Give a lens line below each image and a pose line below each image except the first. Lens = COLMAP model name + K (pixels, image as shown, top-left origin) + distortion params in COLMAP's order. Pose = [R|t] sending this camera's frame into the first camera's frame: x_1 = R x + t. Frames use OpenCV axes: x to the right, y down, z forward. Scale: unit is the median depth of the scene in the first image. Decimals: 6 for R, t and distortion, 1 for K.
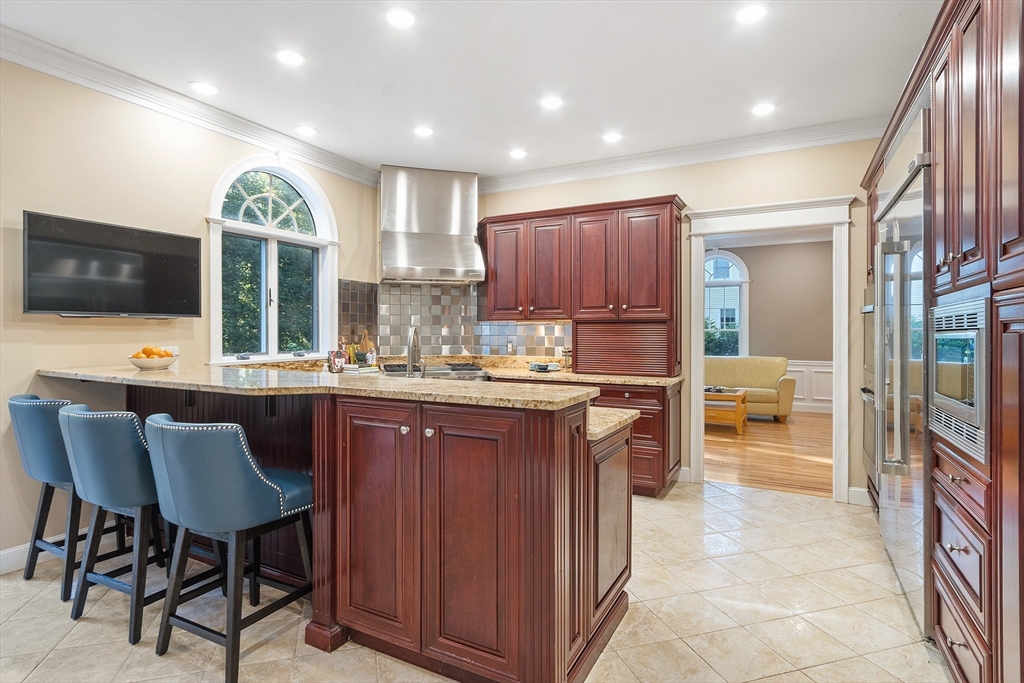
lens RADIAL K [[521.6, 0, 512.0], [0, 521.6, 341.5], [0, 0, 1]] dist [0.001256, 0.000053]
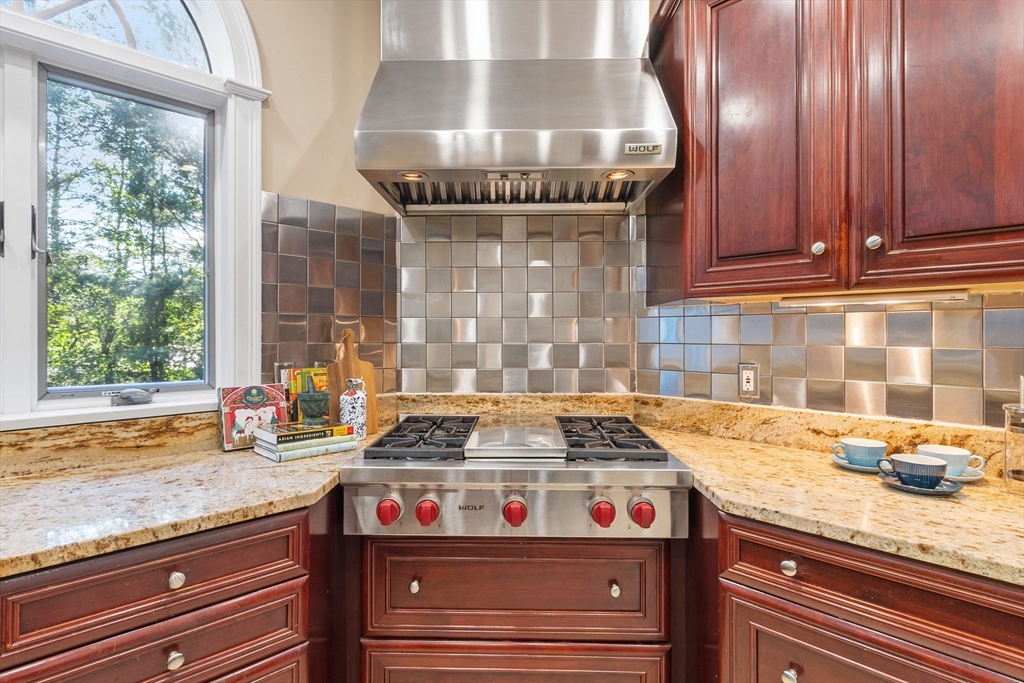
lens RADIAL K [[521.6, 0, 512.0], [0, 521.6, 341.5], [0, 0, 1]] dist [0.001256, 0.000053]
pose [[0.954333, 0.002804, -0.298733, -0.050519], [-0.003759, 0.999989, -0.002622, -0.012013], [0.298722, 0.003625, 0.954333, 0.647282]]
